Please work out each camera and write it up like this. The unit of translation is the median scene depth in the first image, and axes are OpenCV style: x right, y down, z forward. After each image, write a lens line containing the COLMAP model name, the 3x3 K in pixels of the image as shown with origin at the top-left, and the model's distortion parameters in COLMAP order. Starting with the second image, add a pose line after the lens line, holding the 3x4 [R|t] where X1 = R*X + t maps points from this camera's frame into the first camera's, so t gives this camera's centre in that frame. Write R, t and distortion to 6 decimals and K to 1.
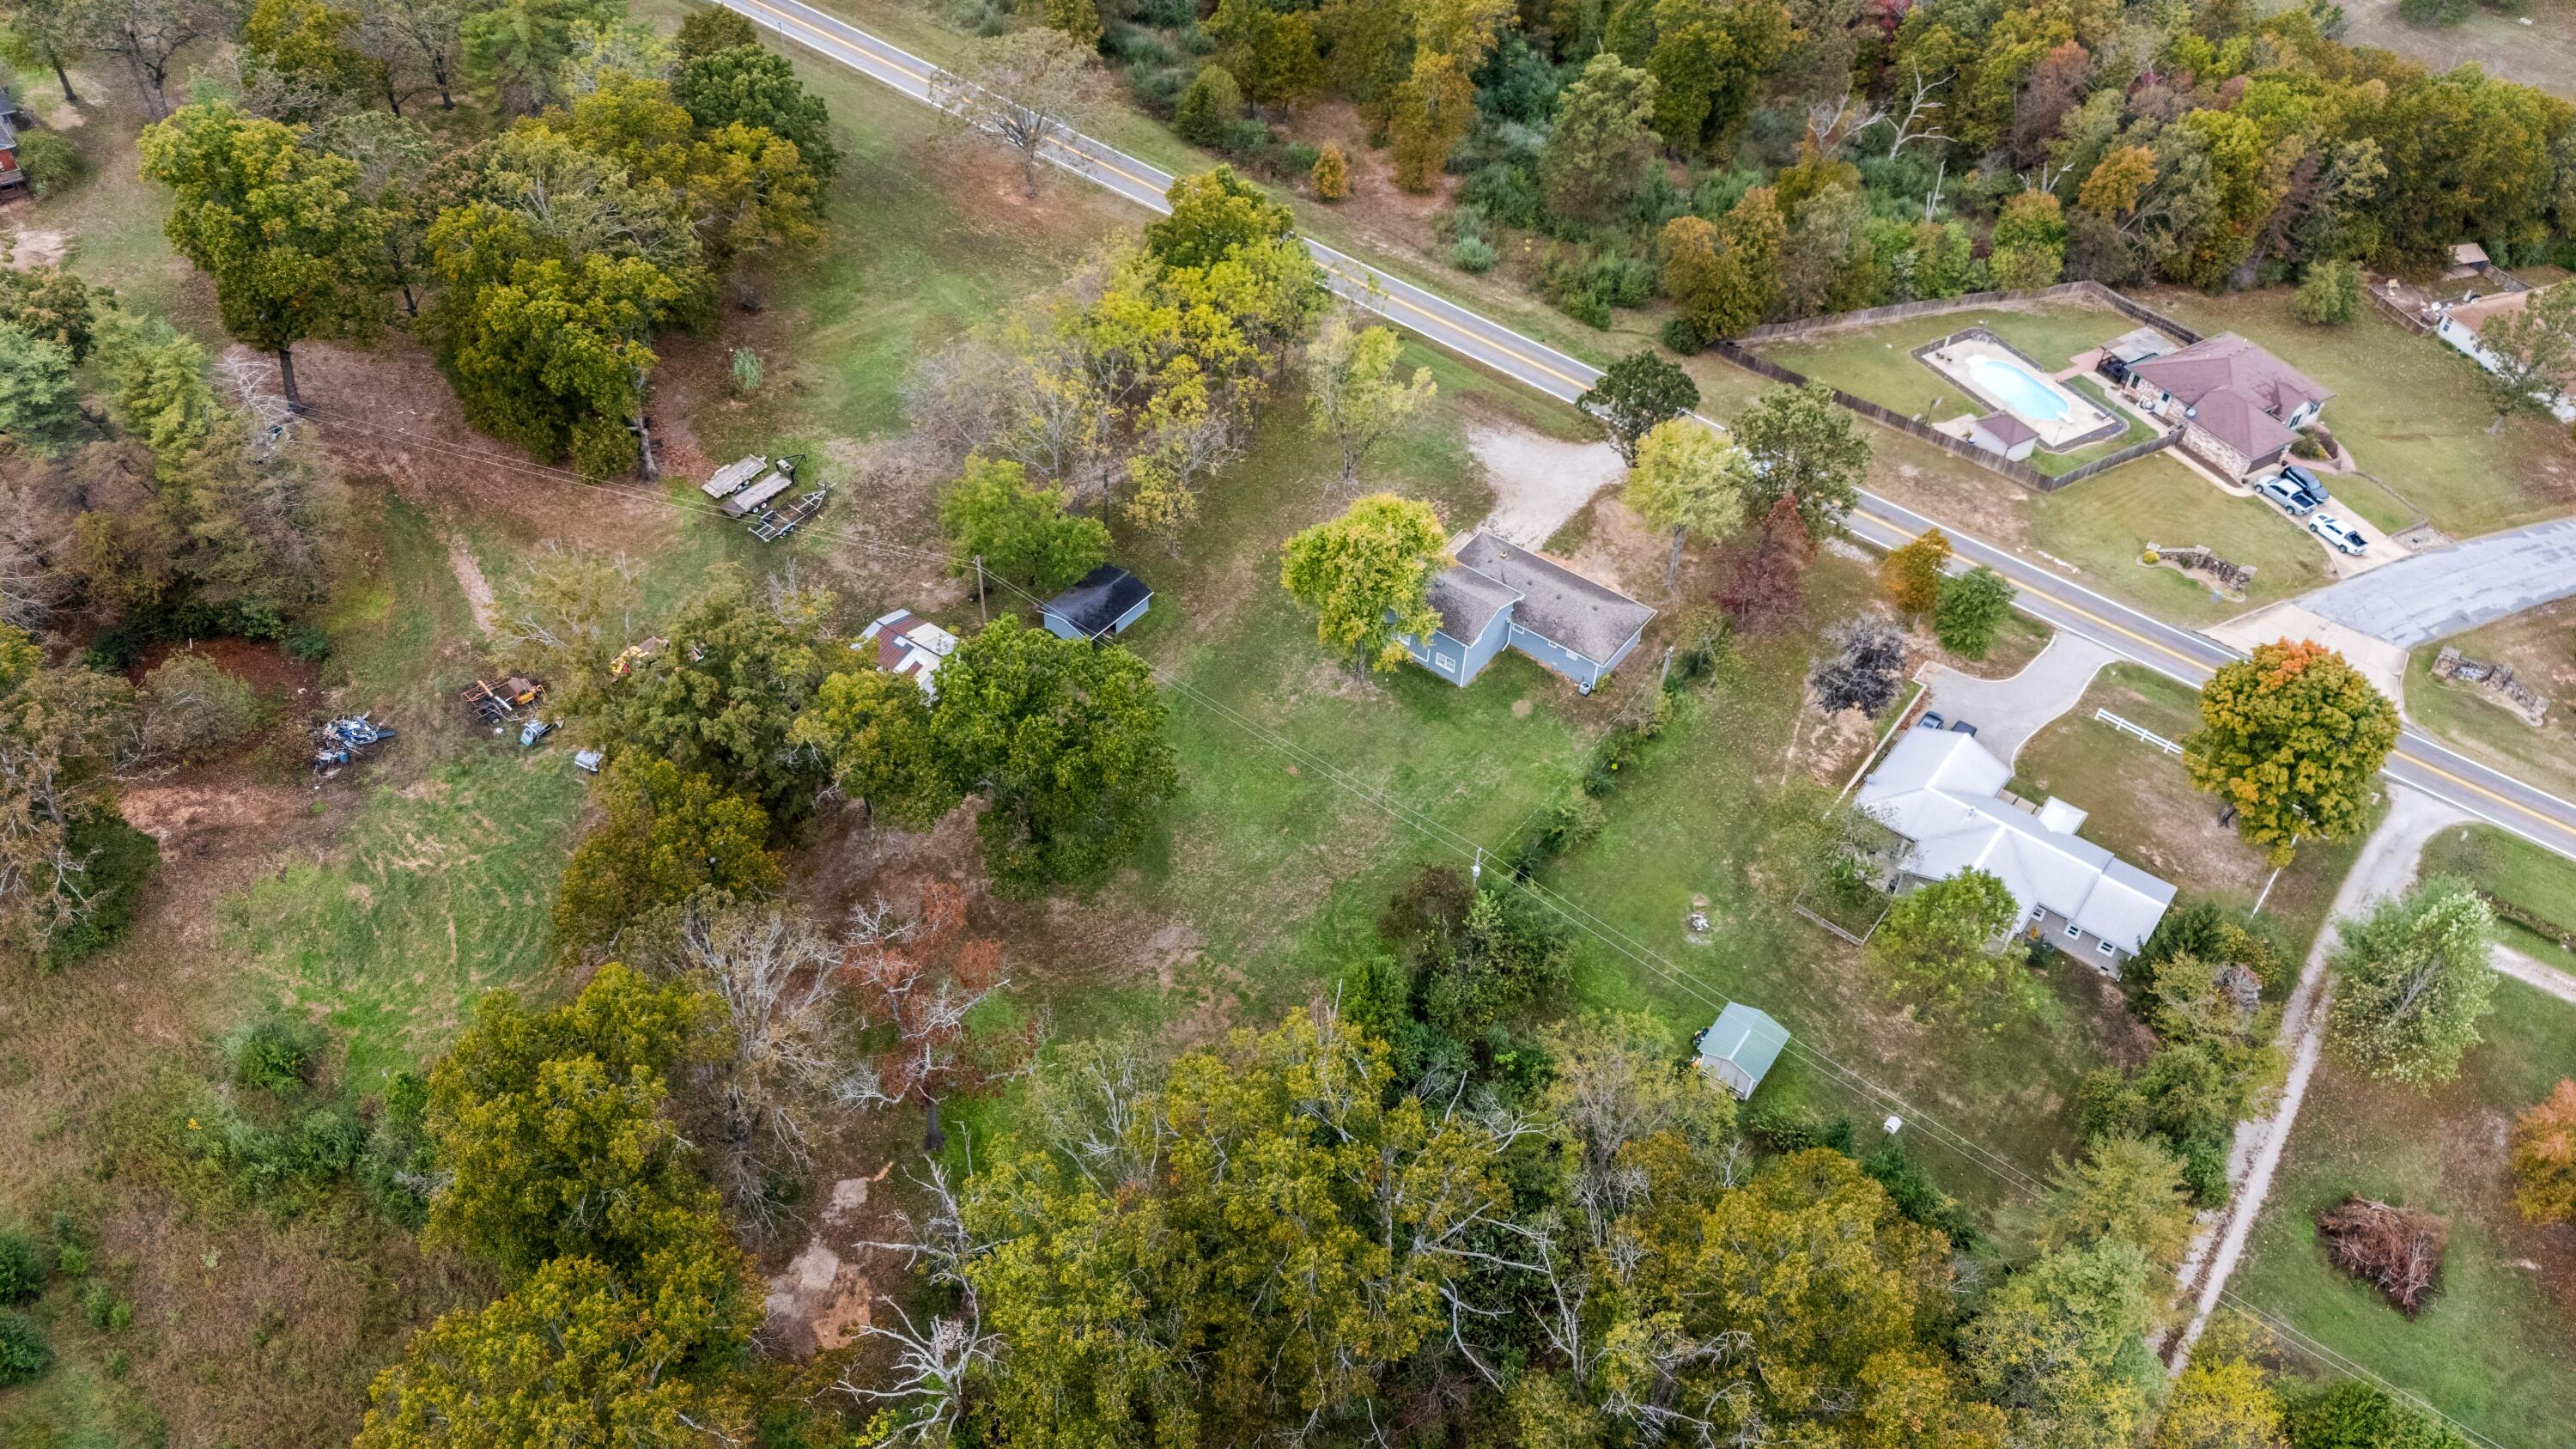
lens RADIAL K [[1913.6, 0, 1296.5], [0, 1913.6, 712.8], [0, 0, 1]] dist [0.051282, -0.039549]
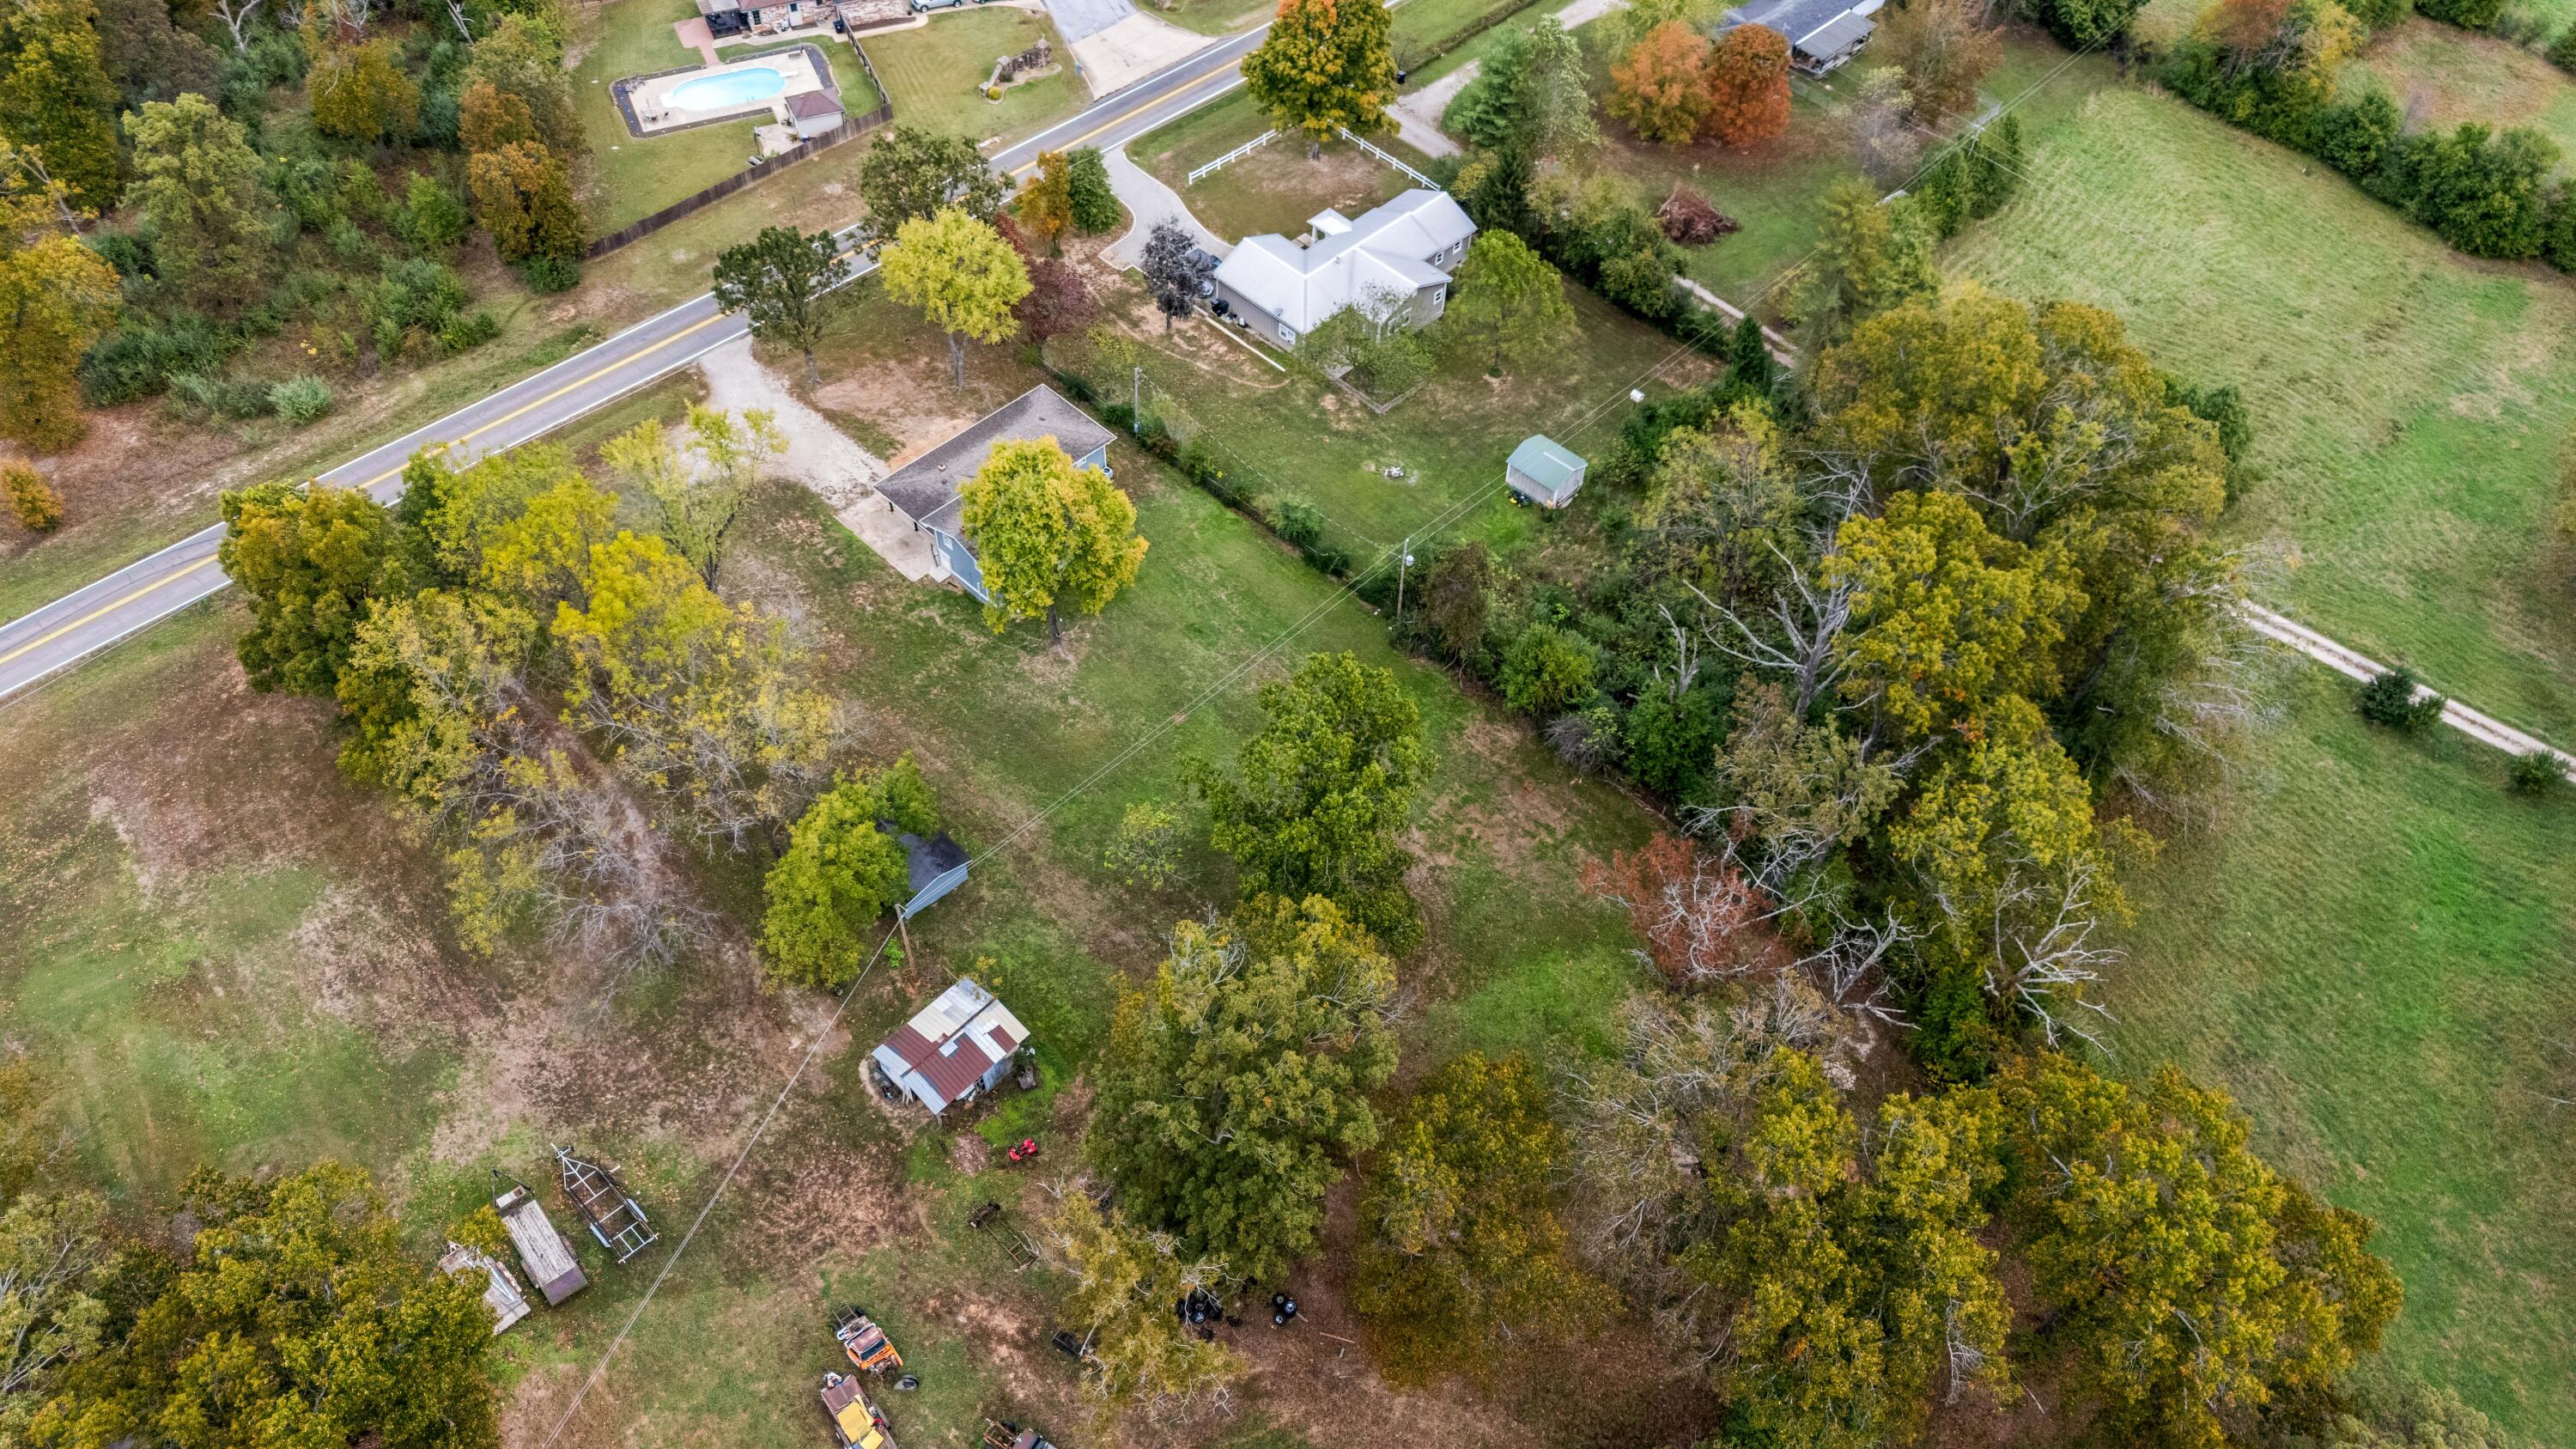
lens RADIAL K [[1913.6, 0, 1298.7], [0, 1913.6, 712.4], [0, 0, 1]] dist [0.051282, -0.039549]
pose [[0.127849, -0.781212, 0.611034, -0.500107], [0.666723, 0.523810, 0.530193, -0.379834], [-0.734258, 0.339606, 0.587820, 0.372566]]
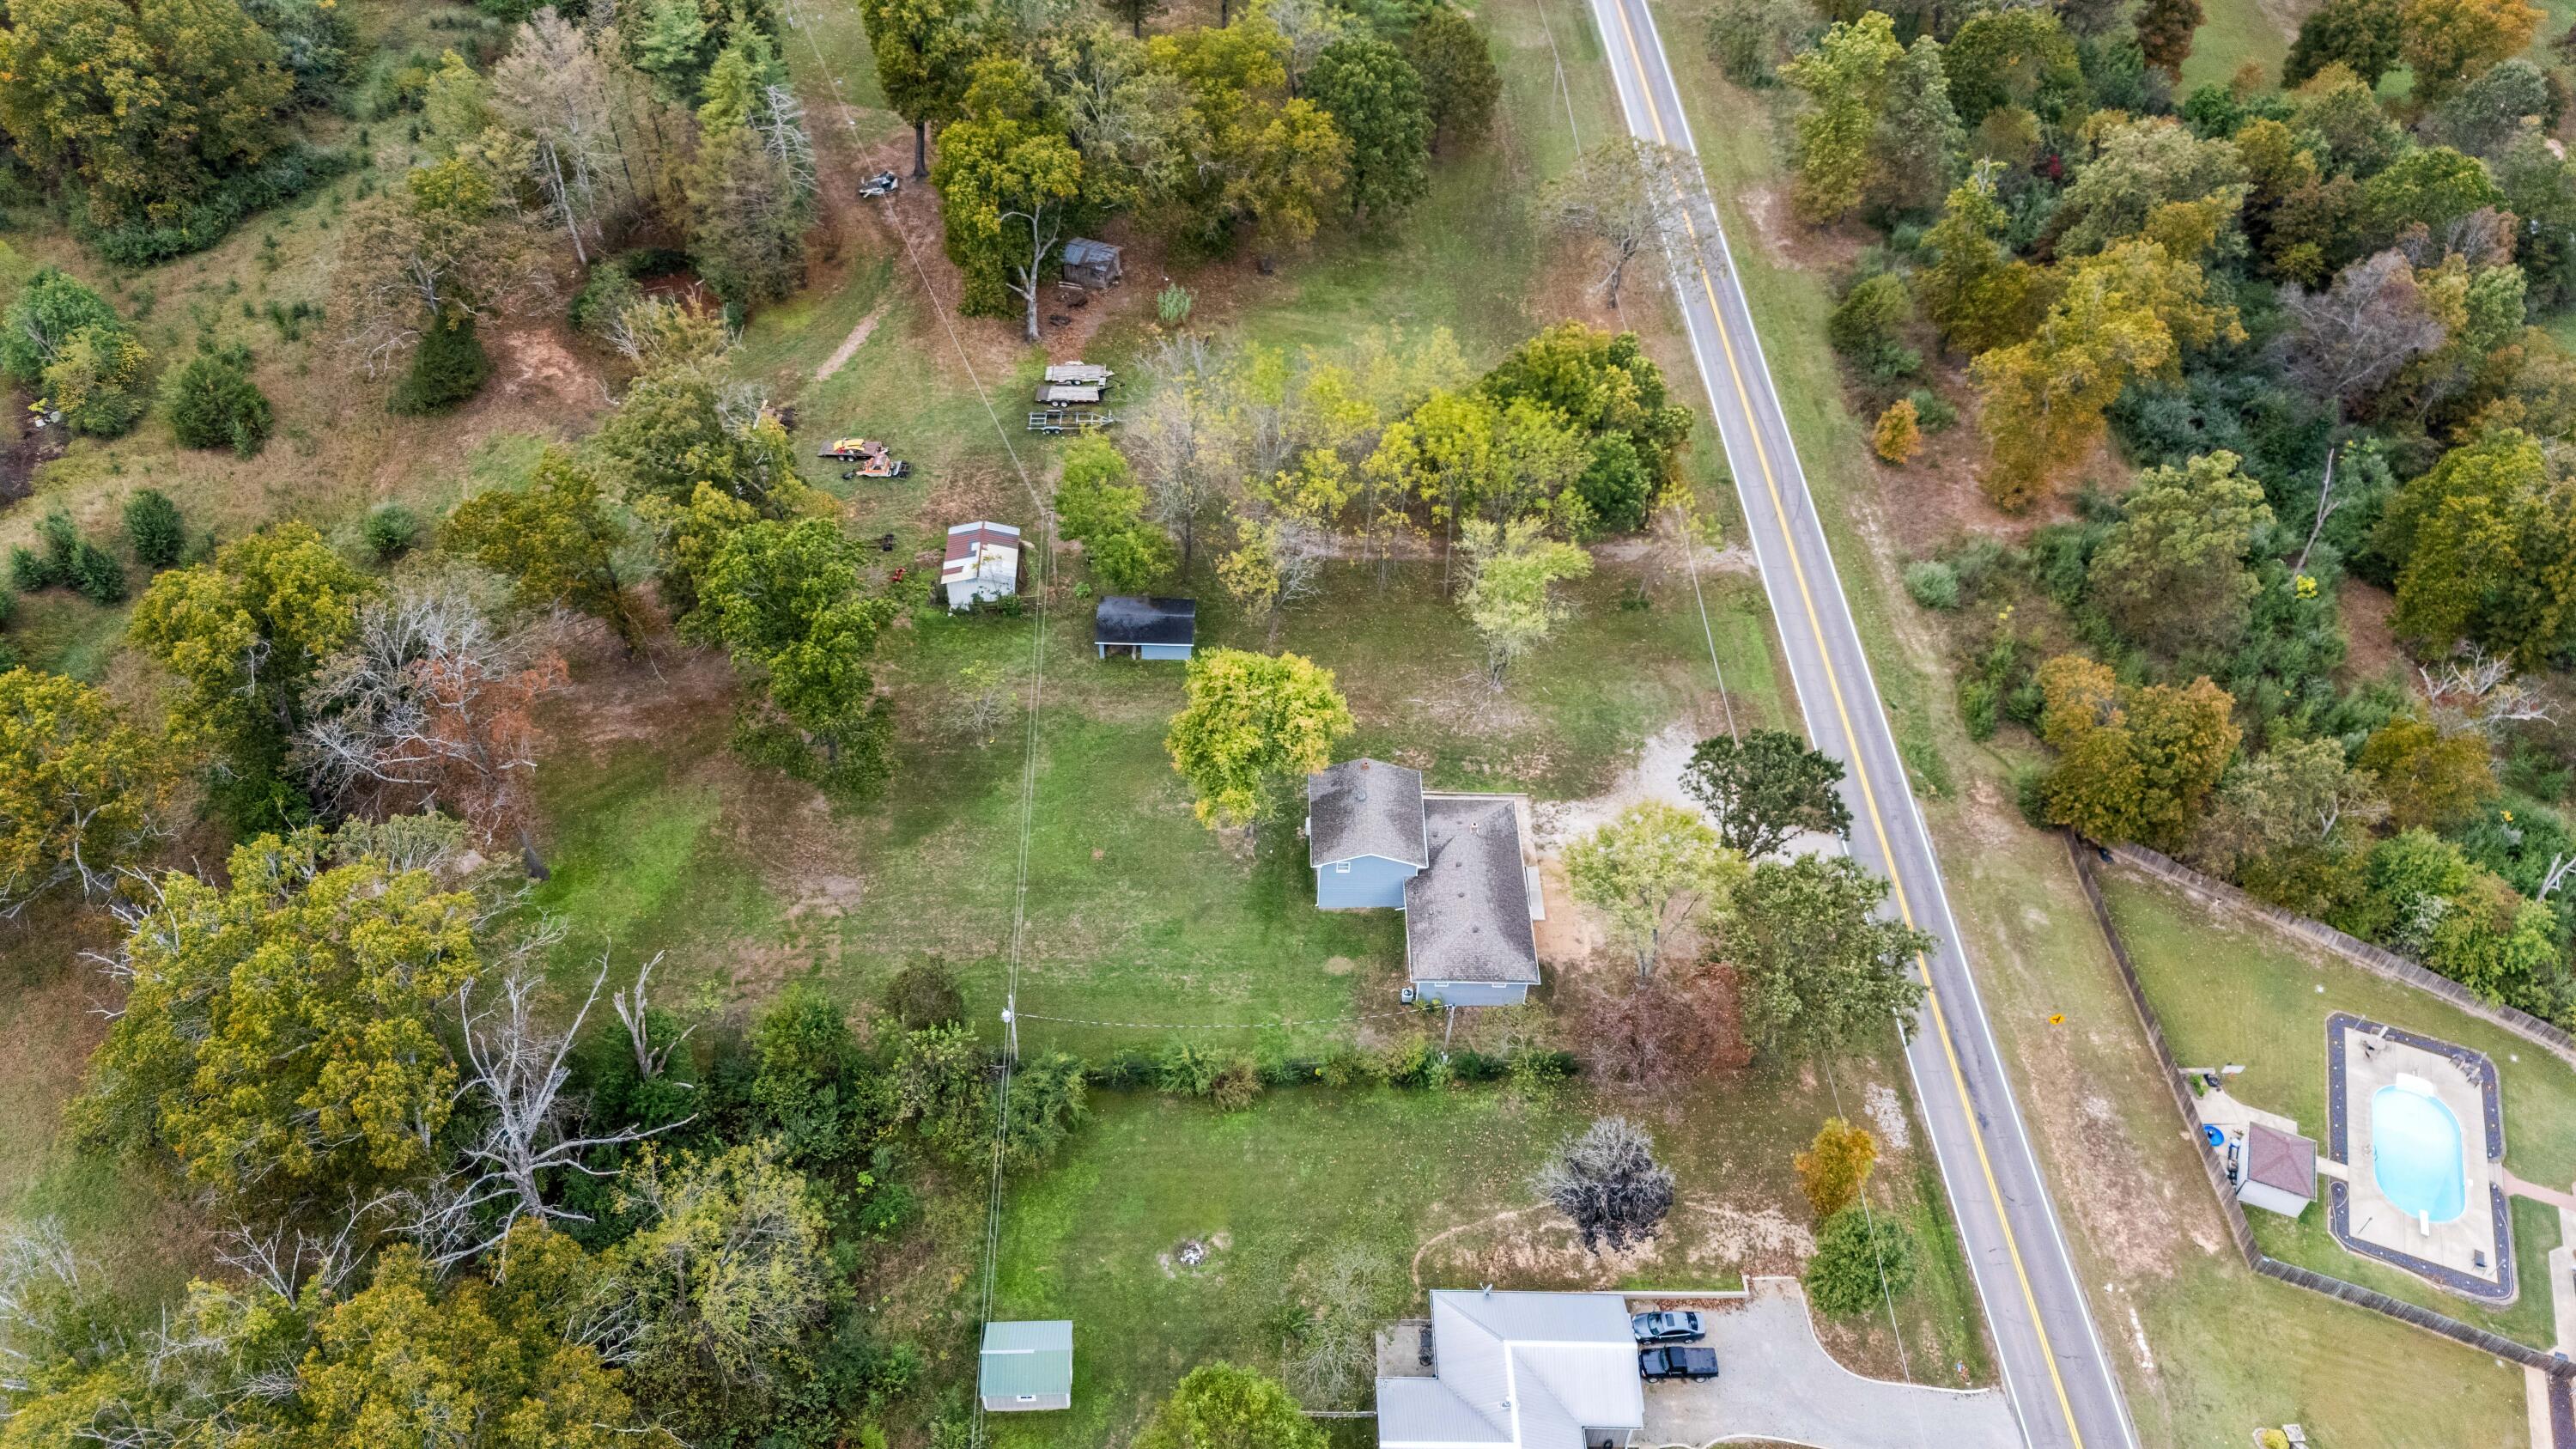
lens RADIAL K [[1913.6, 0, 1295.7], [0, 1913.6, 710.6], [0, 0, 1]] dist [0.051282, -0.039549]
pose [[0.610845, 0.535305, -0.583366, 0.517986], [-0.556811, 0.814260, 0.164137, -0.215175], [0.562876, 0.224563, 0.795451, 0.253903]]
